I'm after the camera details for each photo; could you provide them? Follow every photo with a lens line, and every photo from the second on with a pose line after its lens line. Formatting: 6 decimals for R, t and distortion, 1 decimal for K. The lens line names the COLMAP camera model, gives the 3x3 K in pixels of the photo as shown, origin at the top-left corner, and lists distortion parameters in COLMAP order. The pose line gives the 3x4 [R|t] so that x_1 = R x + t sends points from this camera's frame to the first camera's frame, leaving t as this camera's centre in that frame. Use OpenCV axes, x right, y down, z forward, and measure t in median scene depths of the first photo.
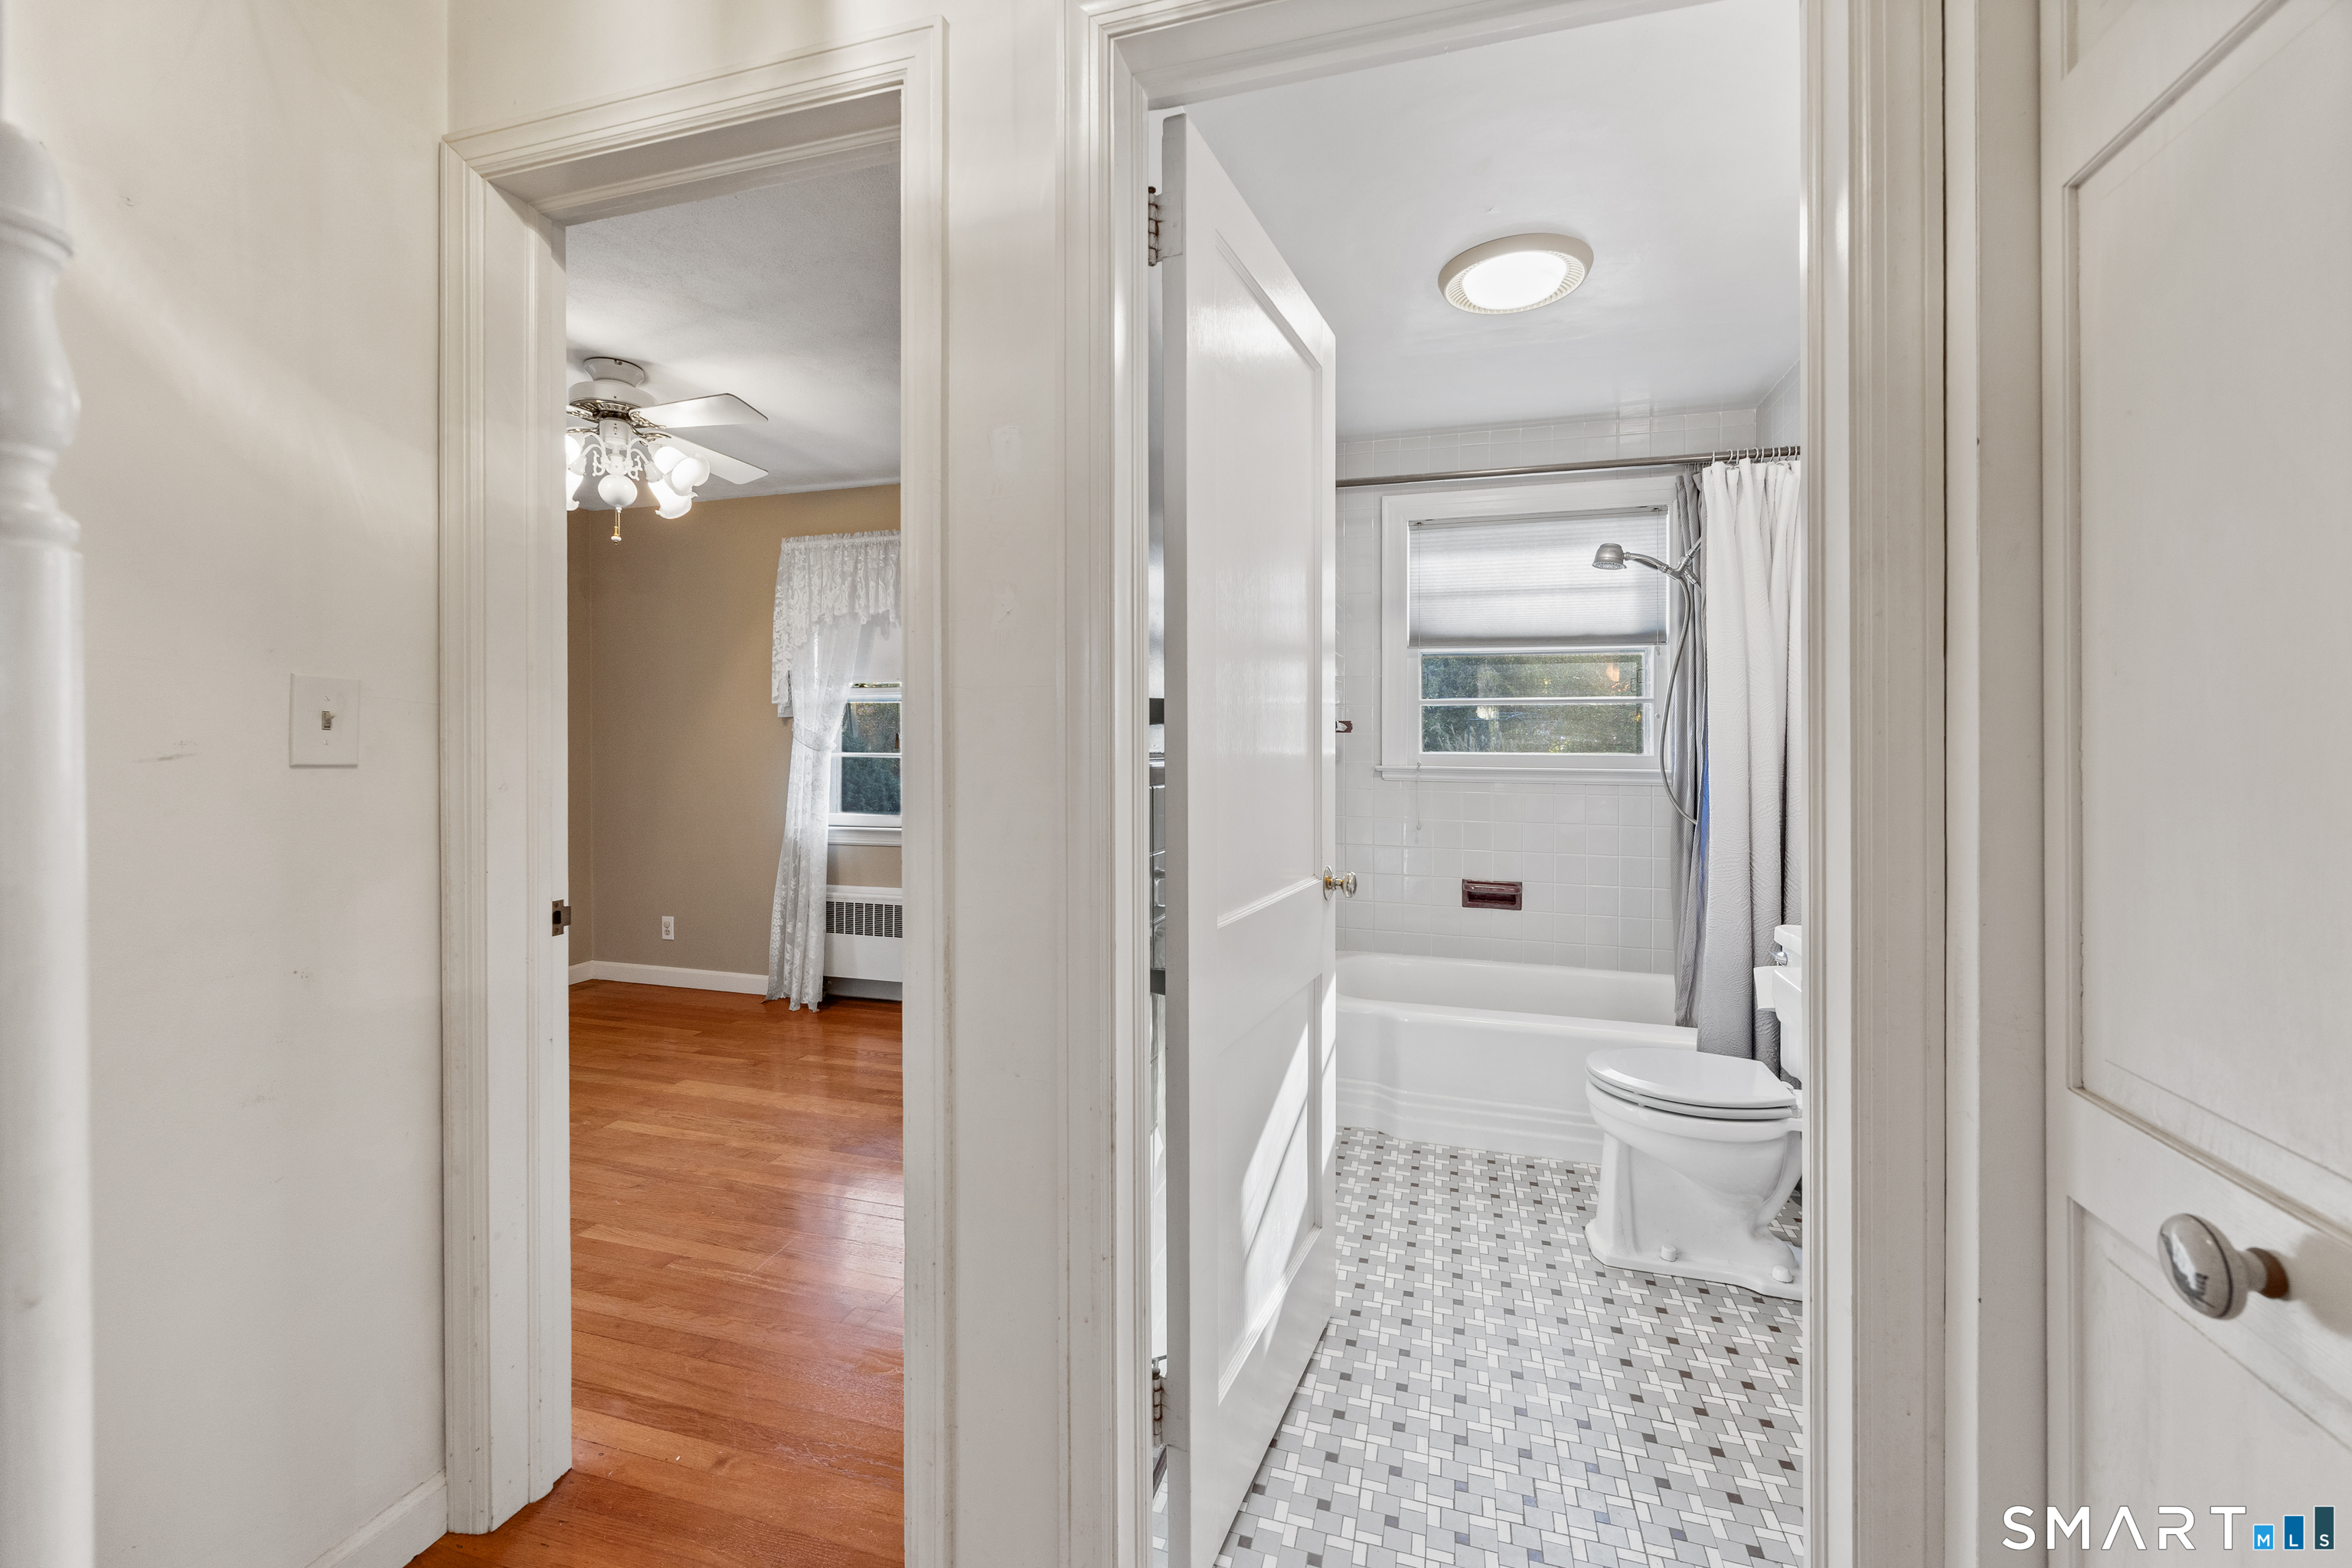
lens RADIAL K [[938.8, 0, 1170.8], [0, 938.8, 744.5], [0, 0, 1]] dist [-0.001103, -0.000167]
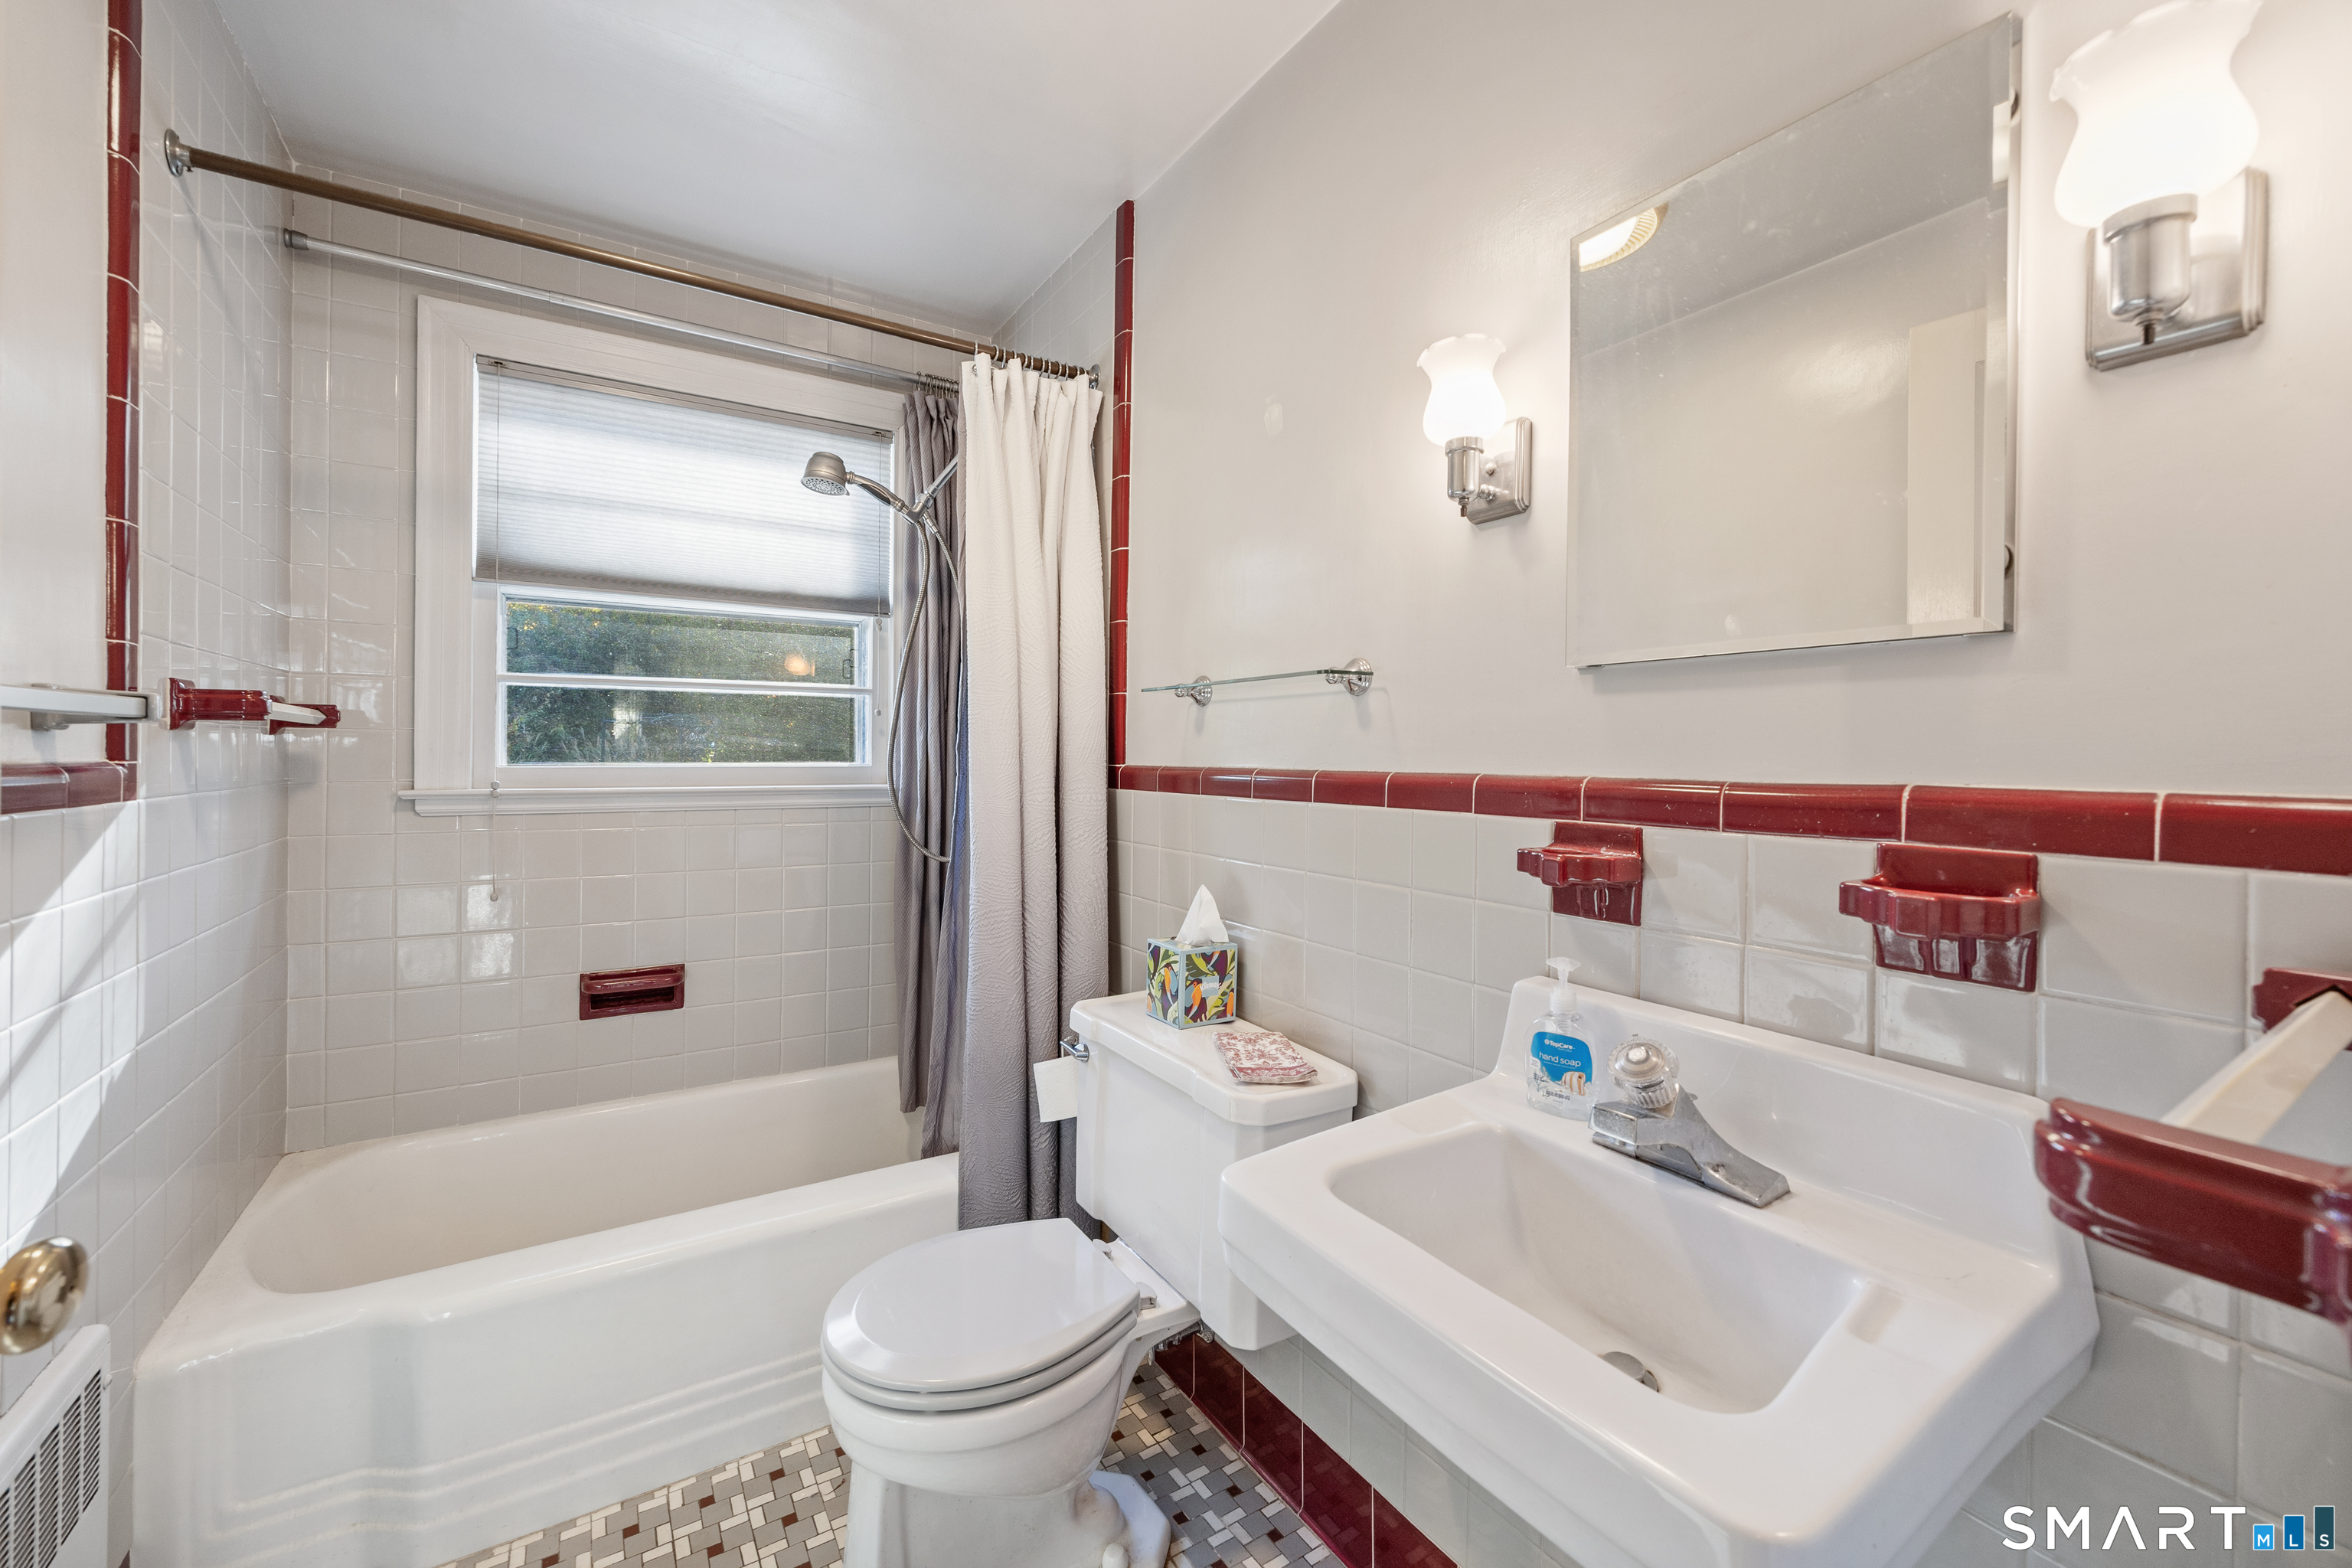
lens RADIAL K [[938.8, 0, 1170.8], [0, 938.8, 744.5], [0, 0, 1]] dist [-0.001103, -0.000167]
pose [[0.659981, 0.006801, 0.751251, 0.112137], [-0.001484, 0.999969, -0.007749, 0.000271], [-0.751281, 0.003999, 0.659971, 0.330926]]
